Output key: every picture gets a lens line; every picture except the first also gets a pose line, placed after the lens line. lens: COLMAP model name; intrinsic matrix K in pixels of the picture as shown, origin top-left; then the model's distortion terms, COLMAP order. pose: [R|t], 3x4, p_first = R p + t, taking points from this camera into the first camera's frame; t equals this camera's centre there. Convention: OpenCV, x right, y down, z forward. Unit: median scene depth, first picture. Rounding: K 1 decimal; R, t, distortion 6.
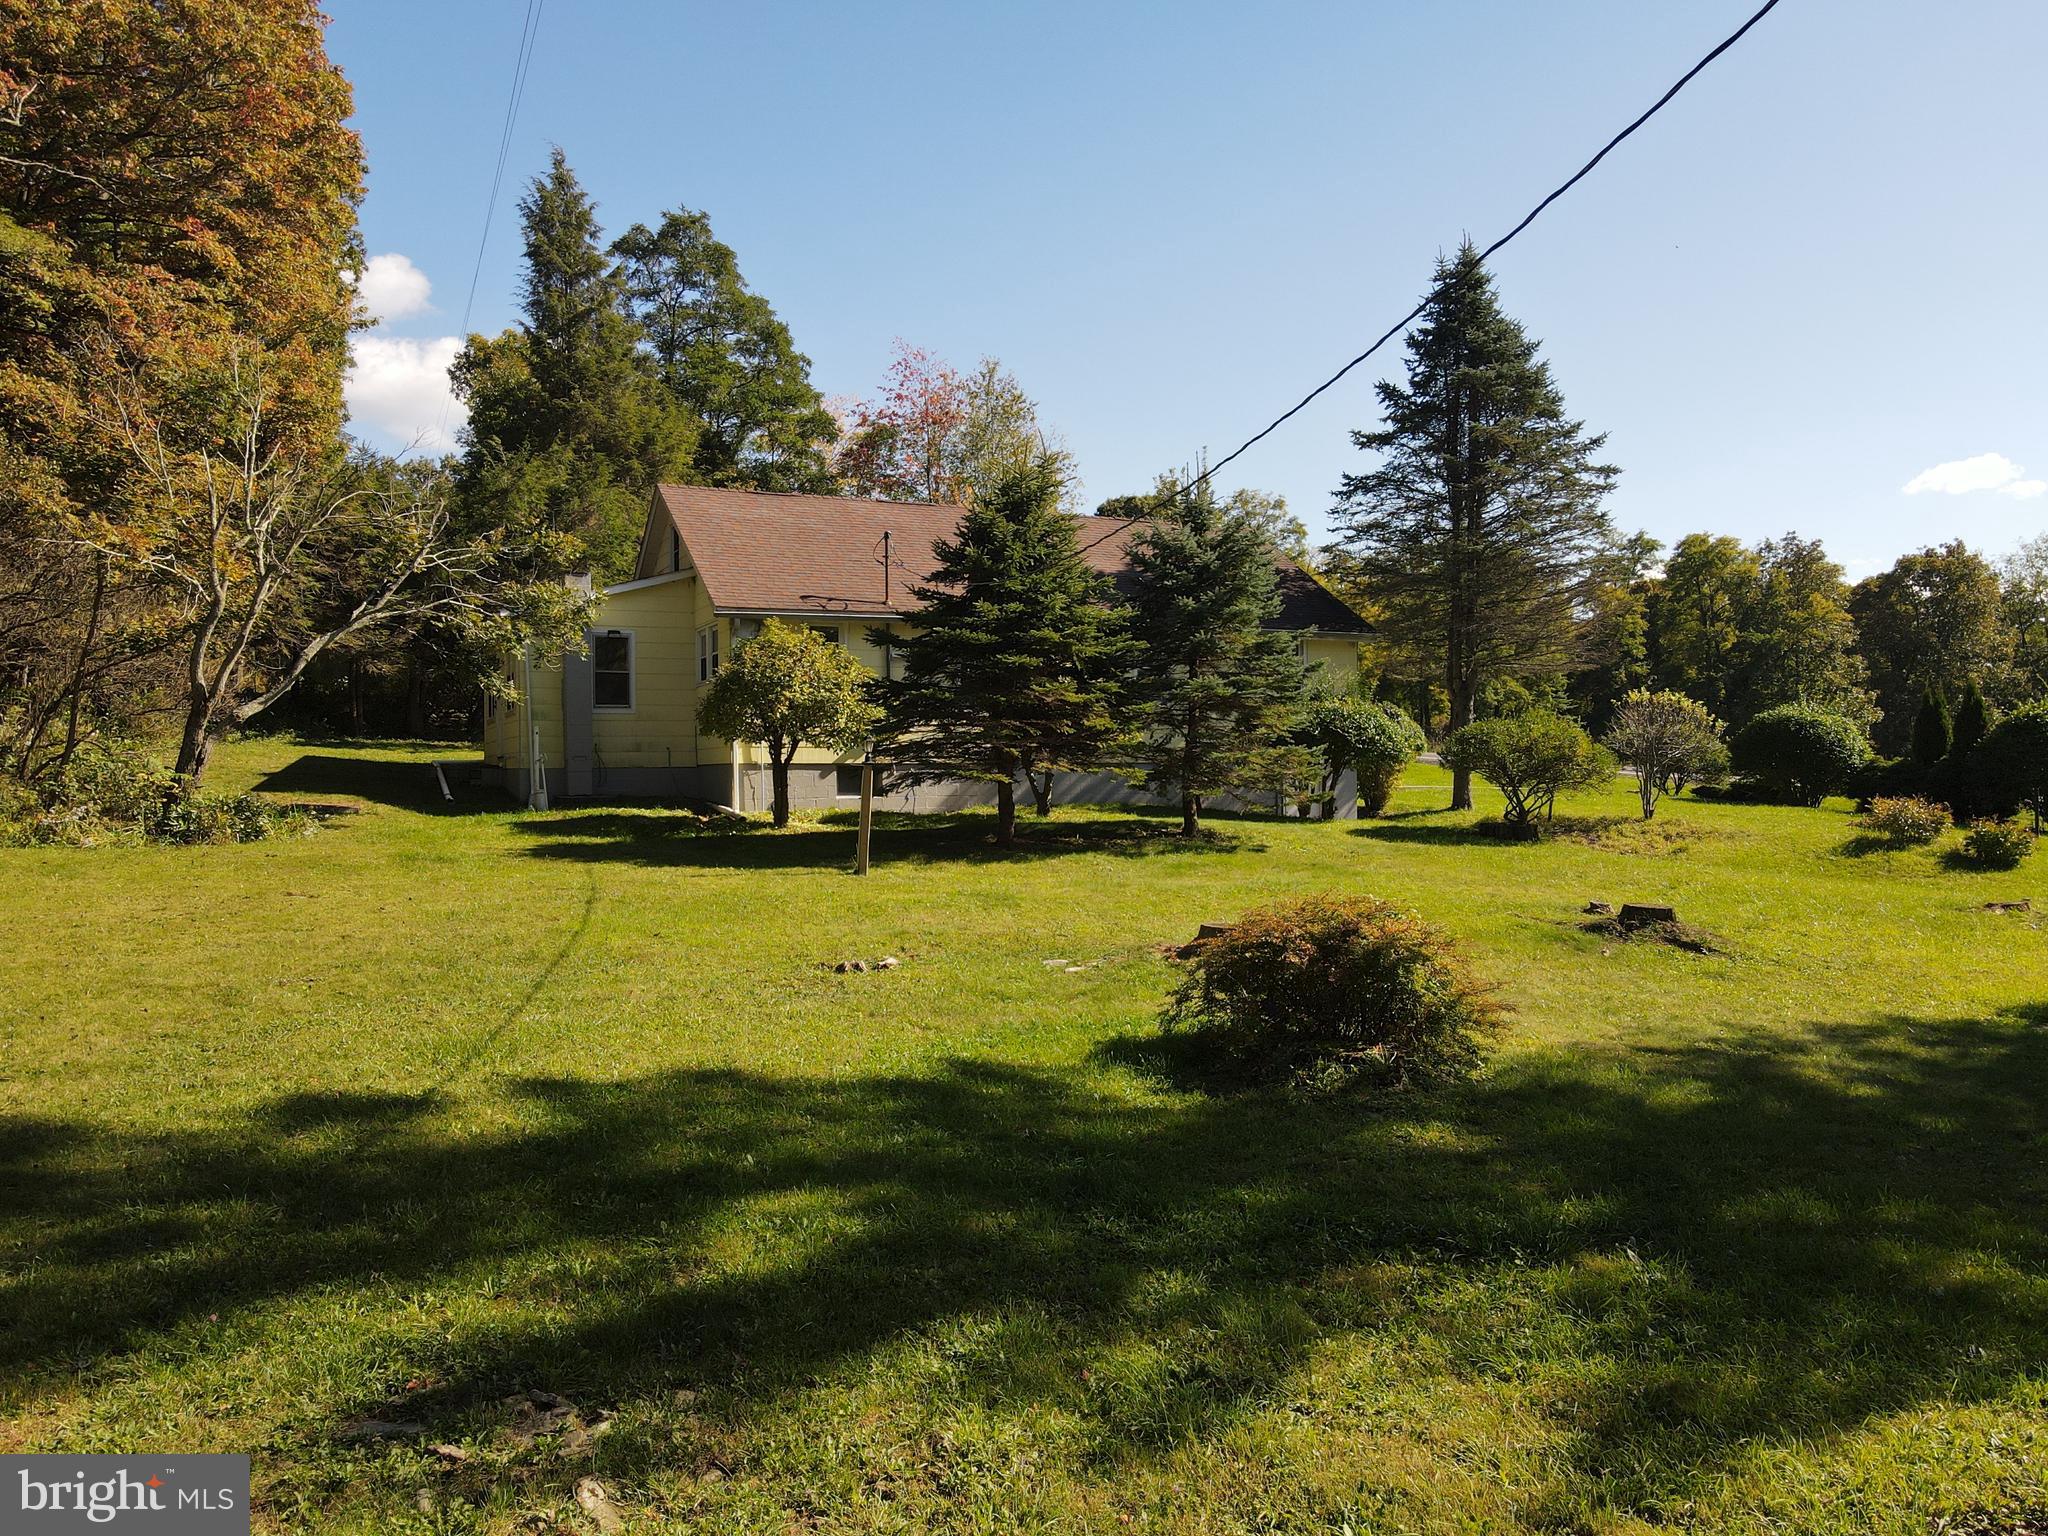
lens RADIAL K [[1508.2, 0, 1025.3], [0, 1508.2, 767.8], [0, 0, 1]] dist [0.007633, 0.004694]
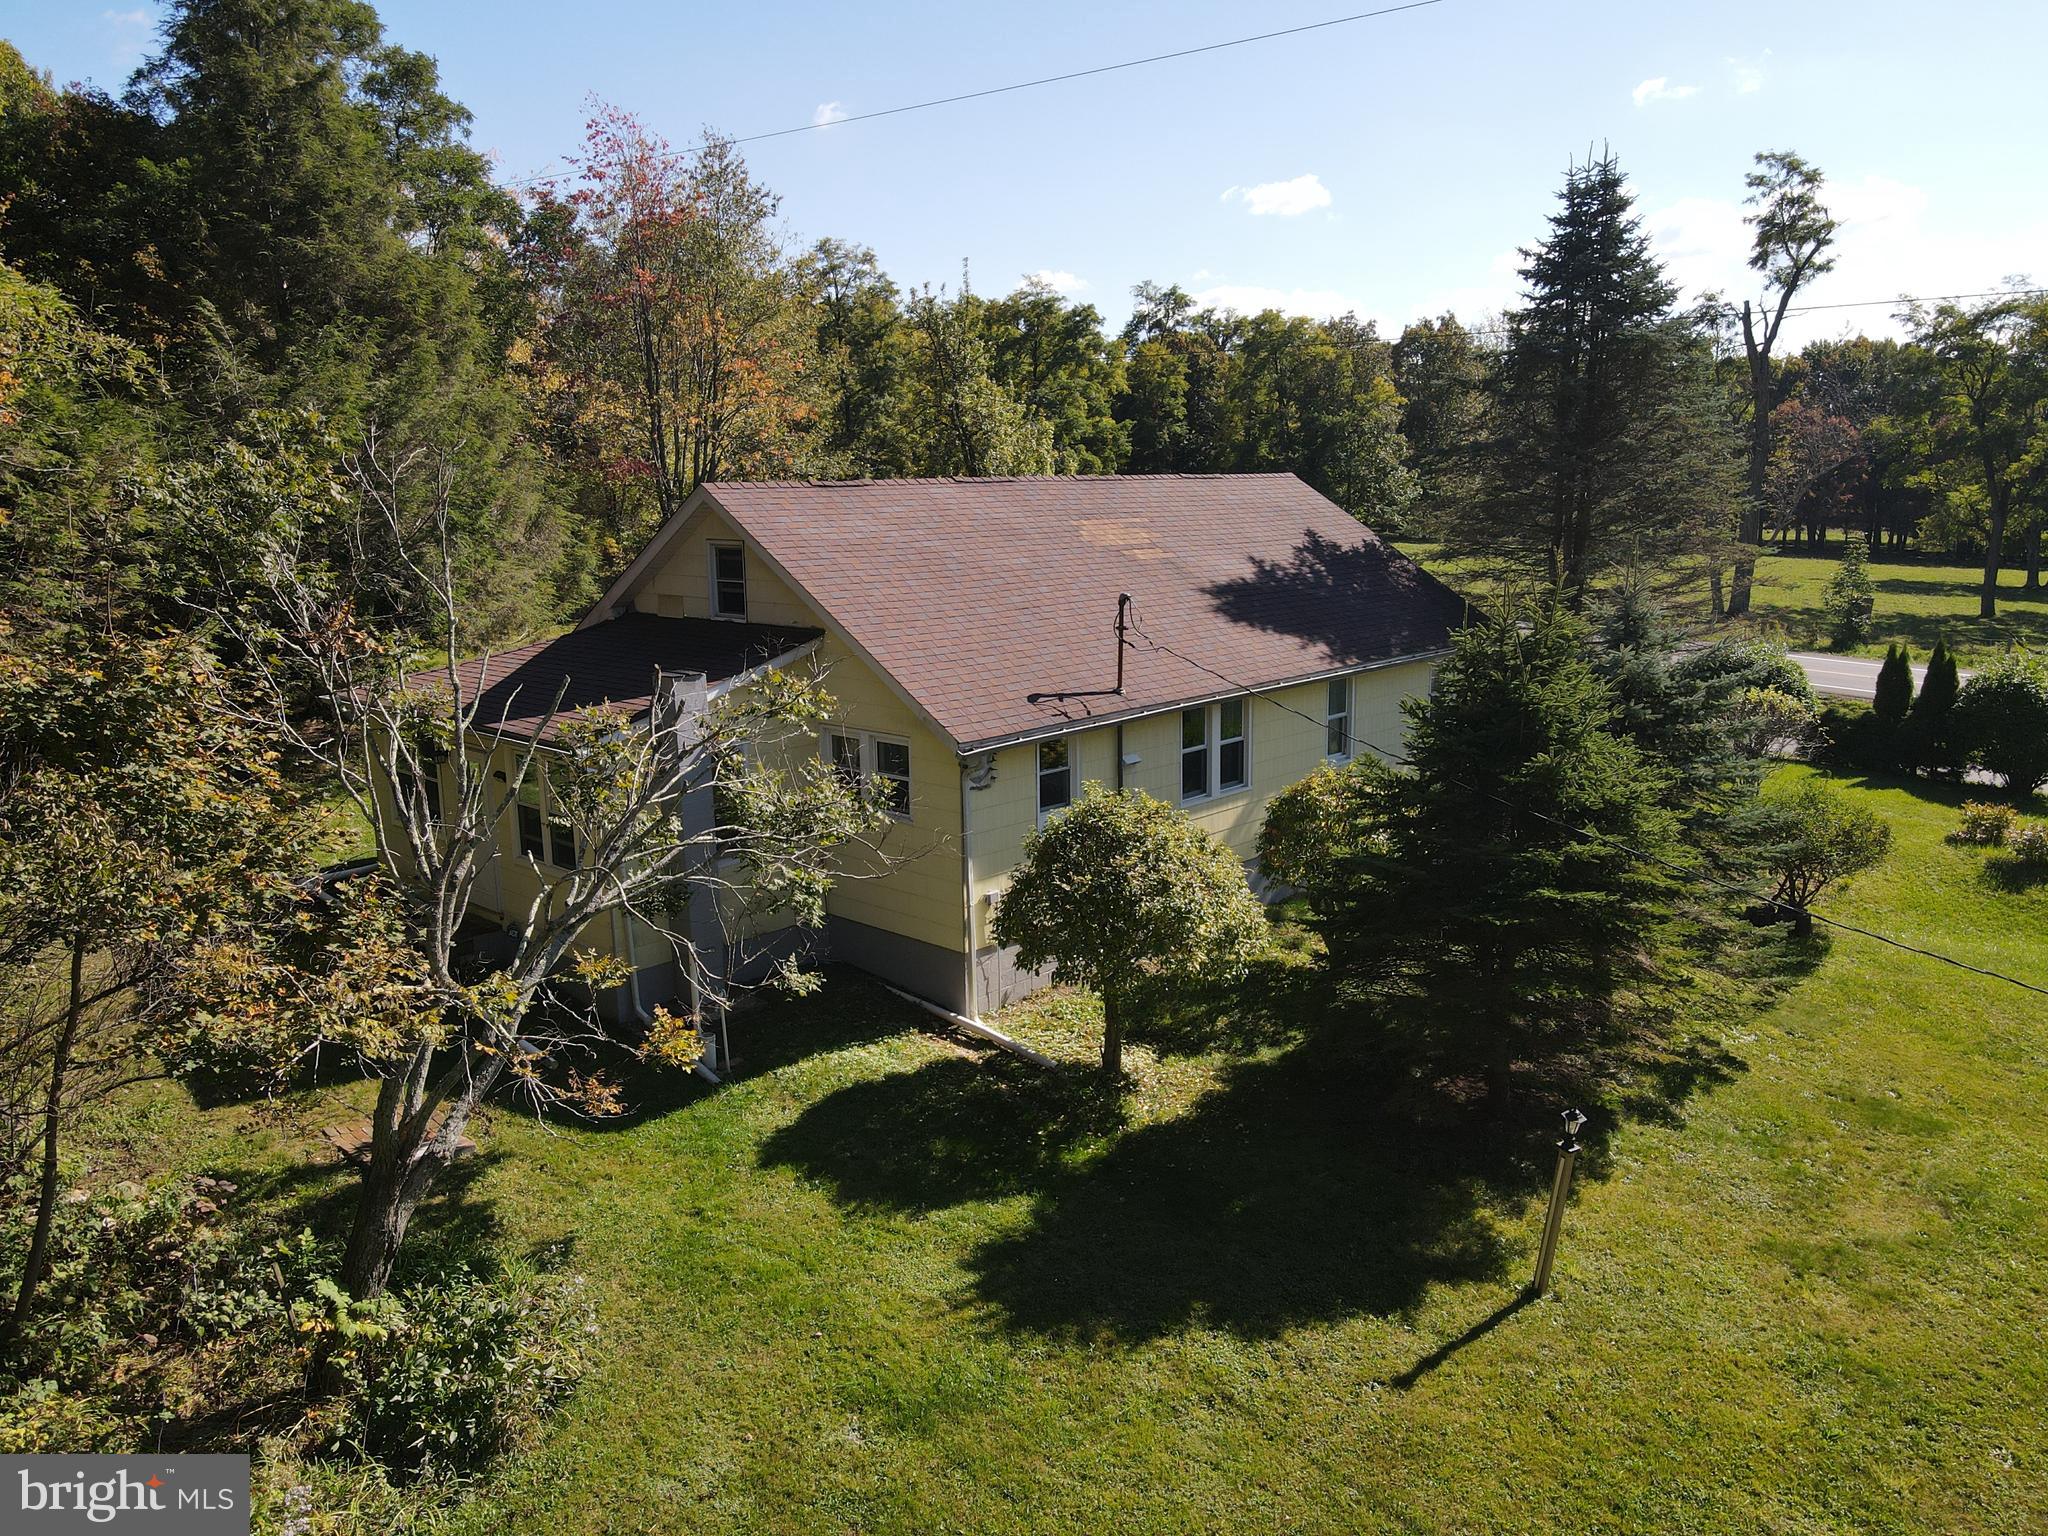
lens RADIAL K [[1508.2, 0, 1023.2], [0, 1508.2, 768.6], [0, 0, 1]] dist [0.007633, 0.004694]
pose [[0.937197, -0.067855, 0.342136, -0.080109], [0.002529, 0.982191, 0.187870, -0.043460], [-0.348791, -0.175206, 0.920678, 0.071894]]
